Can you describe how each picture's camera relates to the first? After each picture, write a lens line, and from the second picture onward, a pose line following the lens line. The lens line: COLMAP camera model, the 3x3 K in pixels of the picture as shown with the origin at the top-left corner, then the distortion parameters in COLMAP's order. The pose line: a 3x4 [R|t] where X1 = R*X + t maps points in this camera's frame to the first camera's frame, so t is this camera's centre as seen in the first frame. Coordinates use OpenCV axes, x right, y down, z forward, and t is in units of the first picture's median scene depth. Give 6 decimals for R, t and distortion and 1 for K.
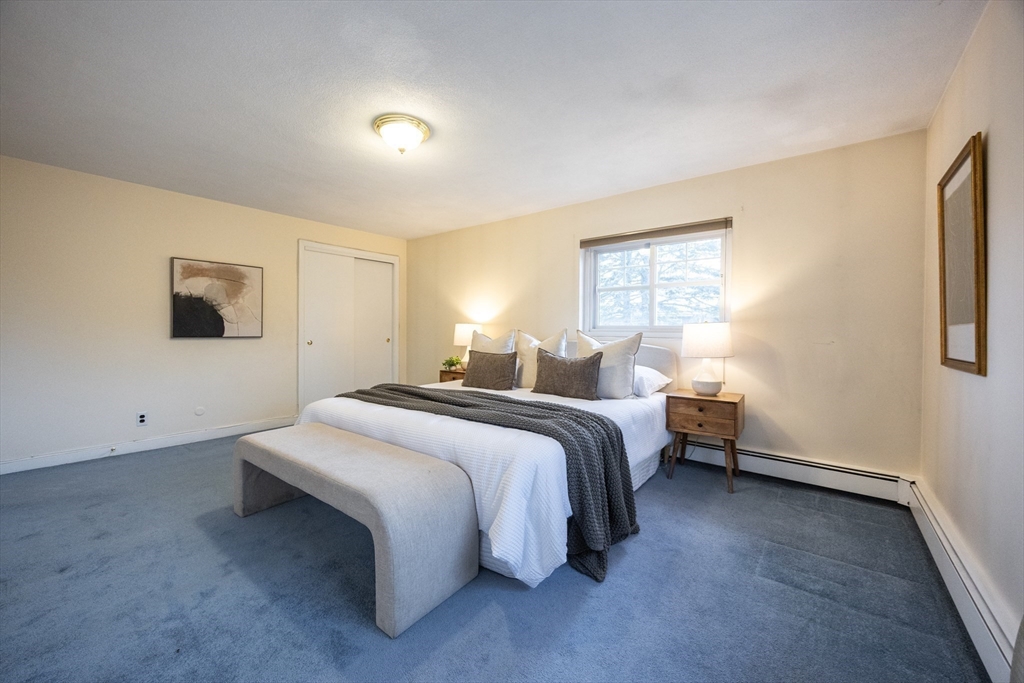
lens RADIAL K [[394.2, 0, 512.2], [0, 394.2, 337.8], [0, 0, 1]] dist [-0.001507, -0.000240]
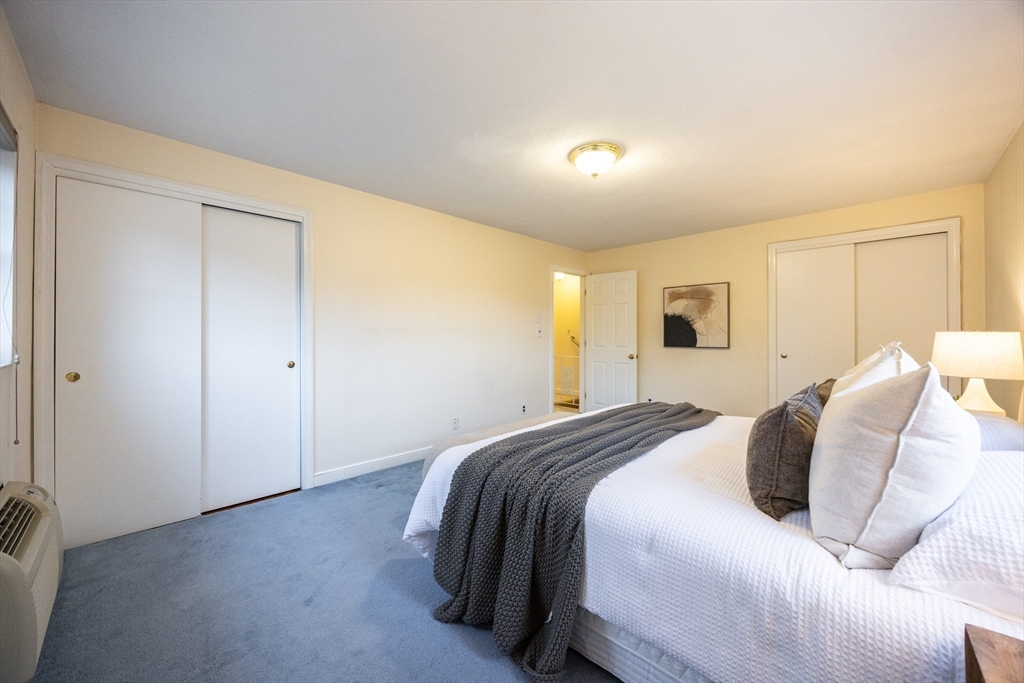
lens RADIAL K [[394.2, 0, 512.2], [0, 394.2, 337.8], [0, 0, 1]] dist [-0.001507, -0.000240]
pose [[-0.102464, -0.000864, -0.994736, 0.516447], [-0.016067, 0.999871, 0.000786, -0.022184], [0.994607, 0.016063, -0.102465, 0.574998]]
